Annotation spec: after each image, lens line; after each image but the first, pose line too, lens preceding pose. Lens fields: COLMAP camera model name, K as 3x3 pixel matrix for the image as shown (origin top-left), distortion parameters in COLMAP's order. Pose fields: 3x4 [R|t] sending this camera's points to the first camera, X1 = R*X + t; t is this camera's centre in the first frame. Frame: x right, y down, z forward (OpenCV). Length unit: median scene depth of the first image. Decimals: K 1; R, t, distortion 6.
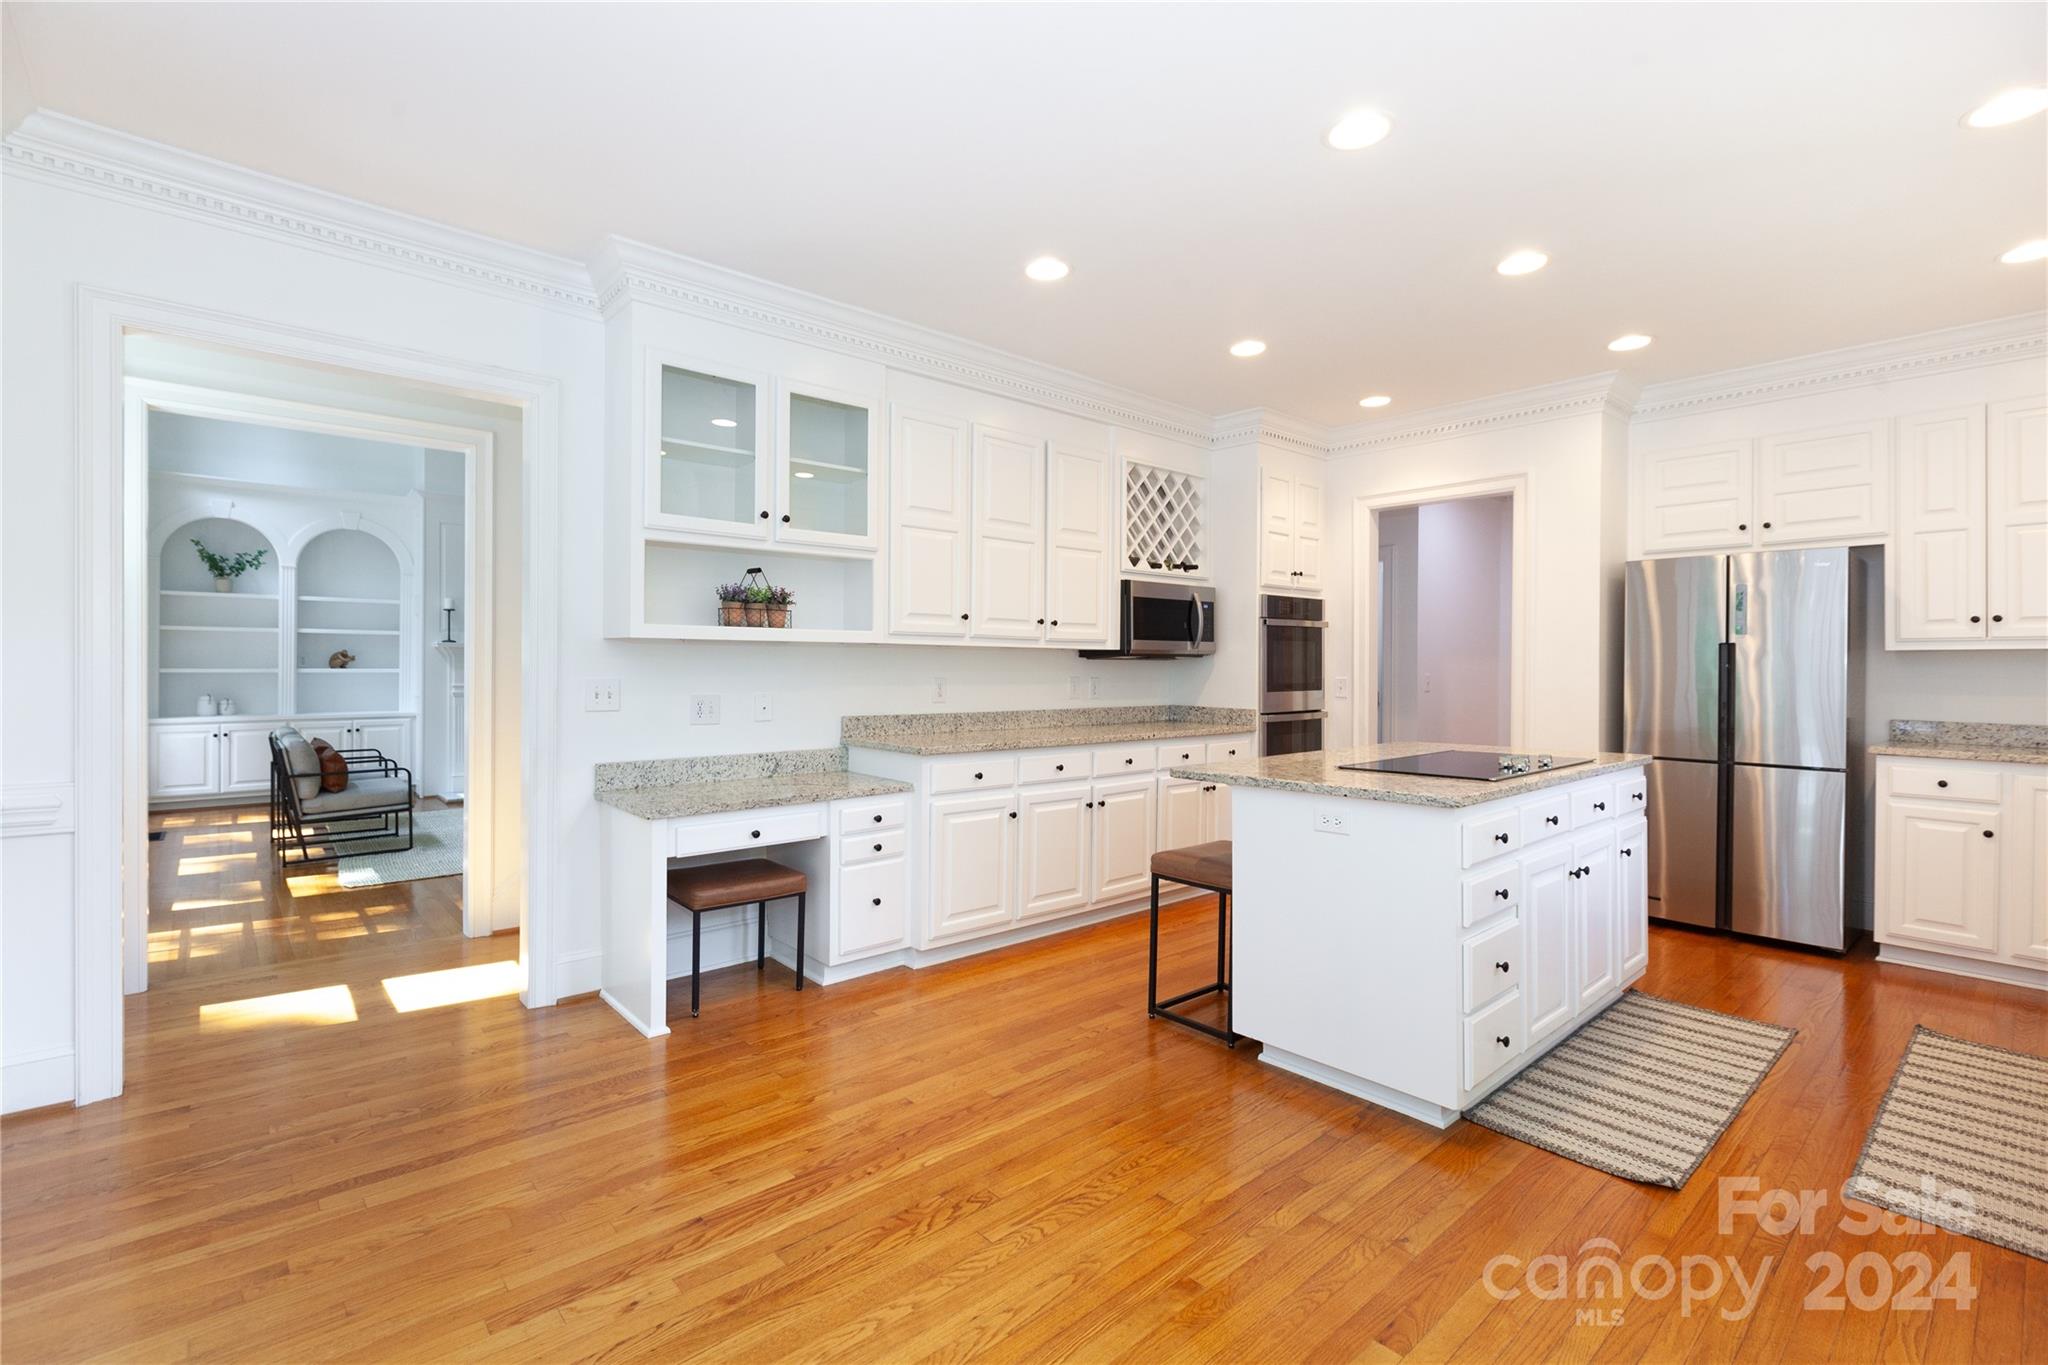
lens RADIAL K [[917.6, 0, 1013.4], [0, 917.6, 662.9], [0, 0, 1]] dist [0.001039, 0.000115]
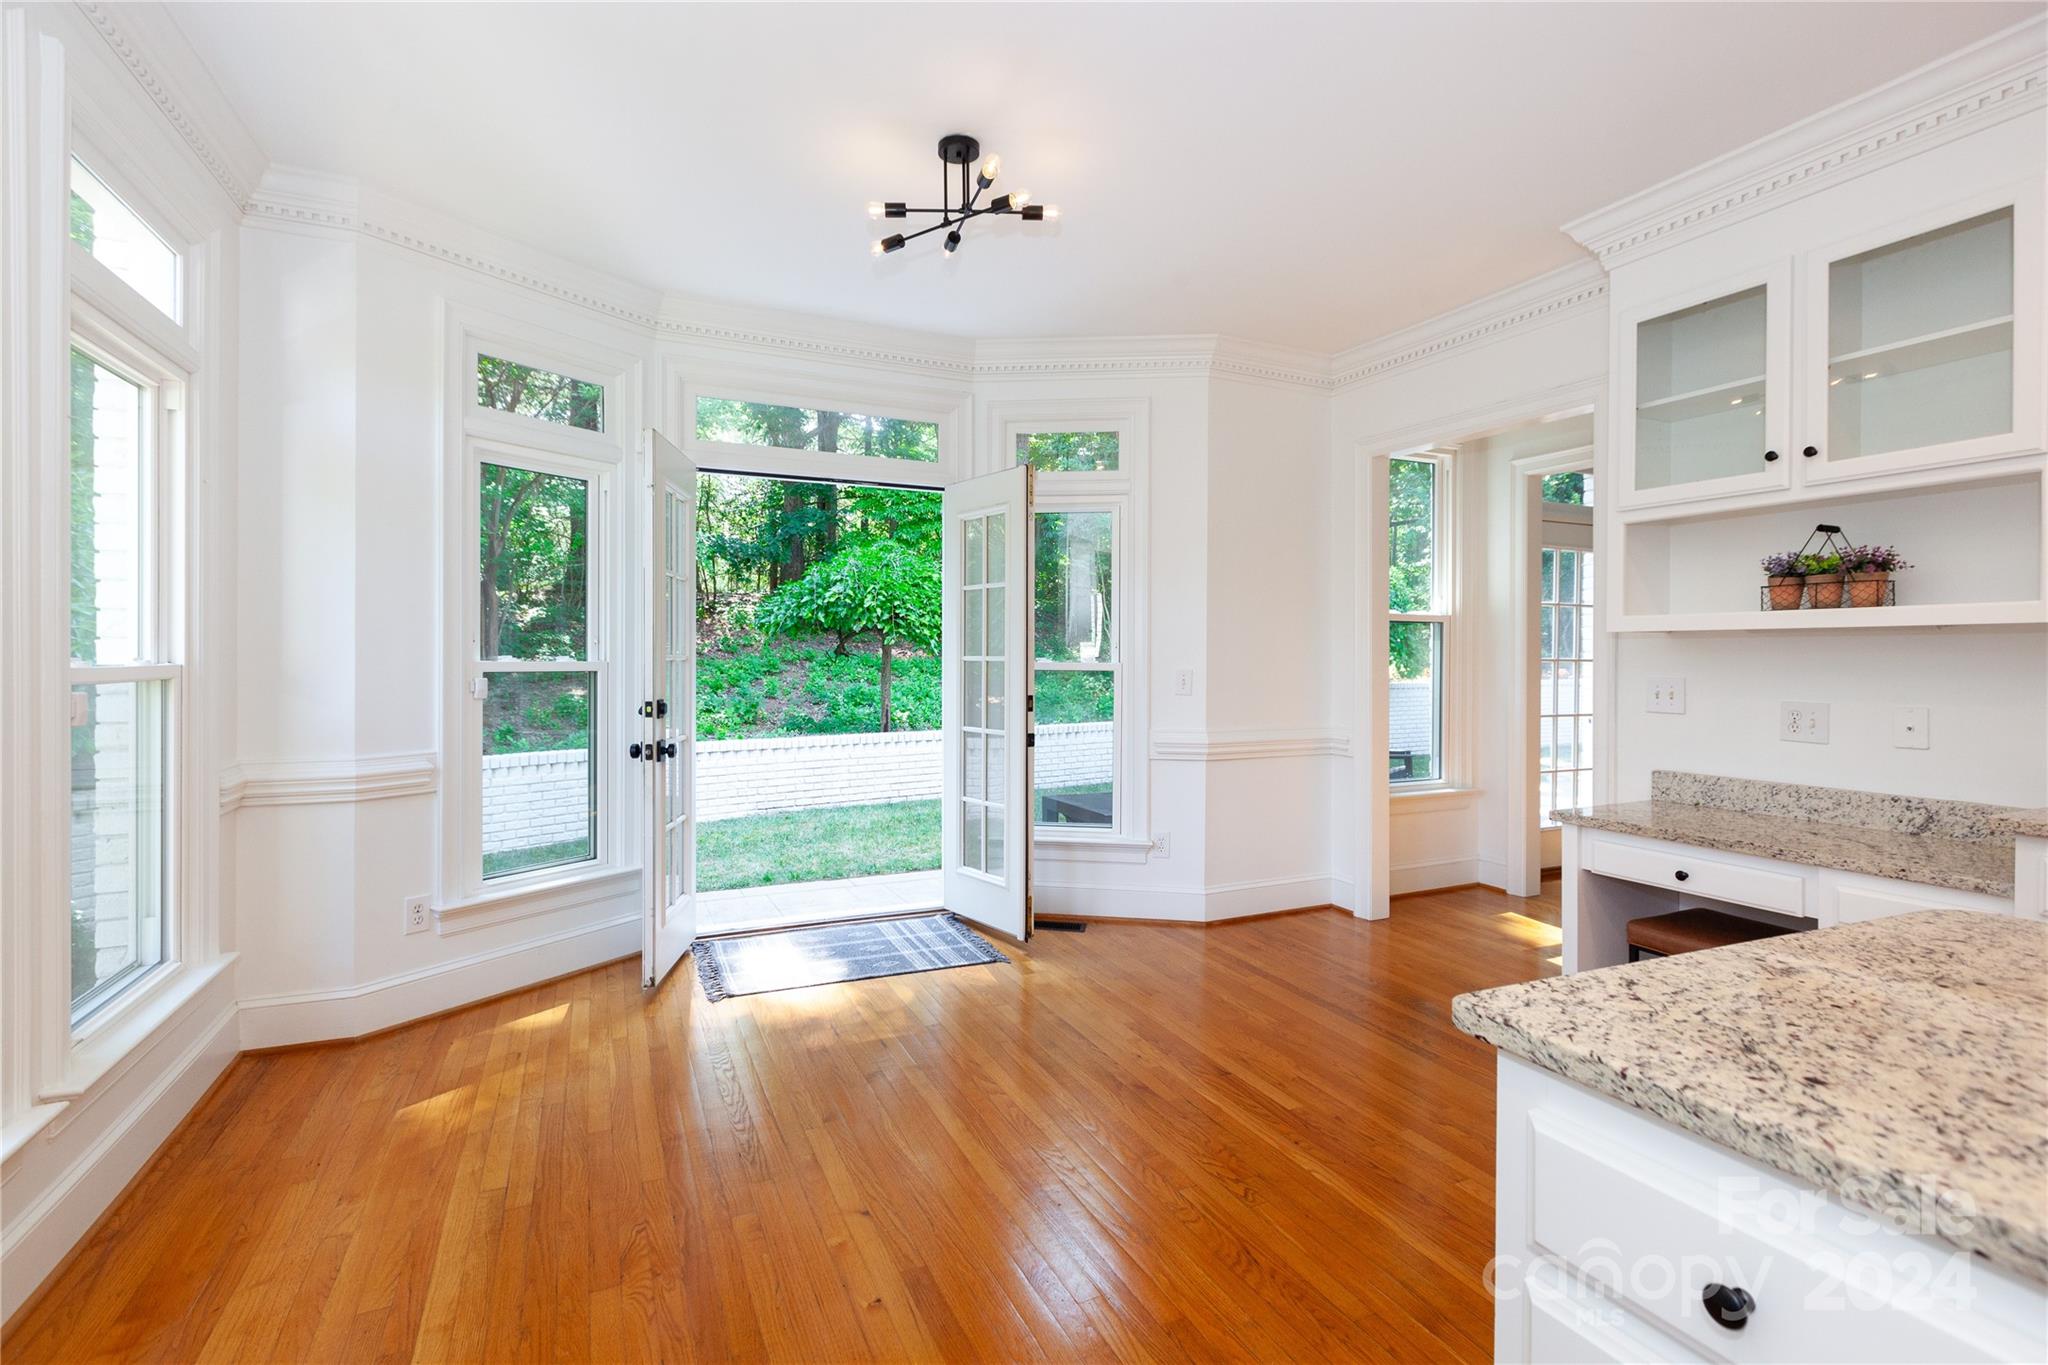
lens RADIAL K [[917.6, 0, 1013.4], [0, 917.6, 662.9], [0, 0, 1]] dist [0.001039, 0.000115]
pose [[-0.279830, -0.001610, -0.960048, 0.580927], [-0.008540, 0.999963, 0.000813, 0.007509], [0.960012, 0.008426, -0.279834, 0.608892]]
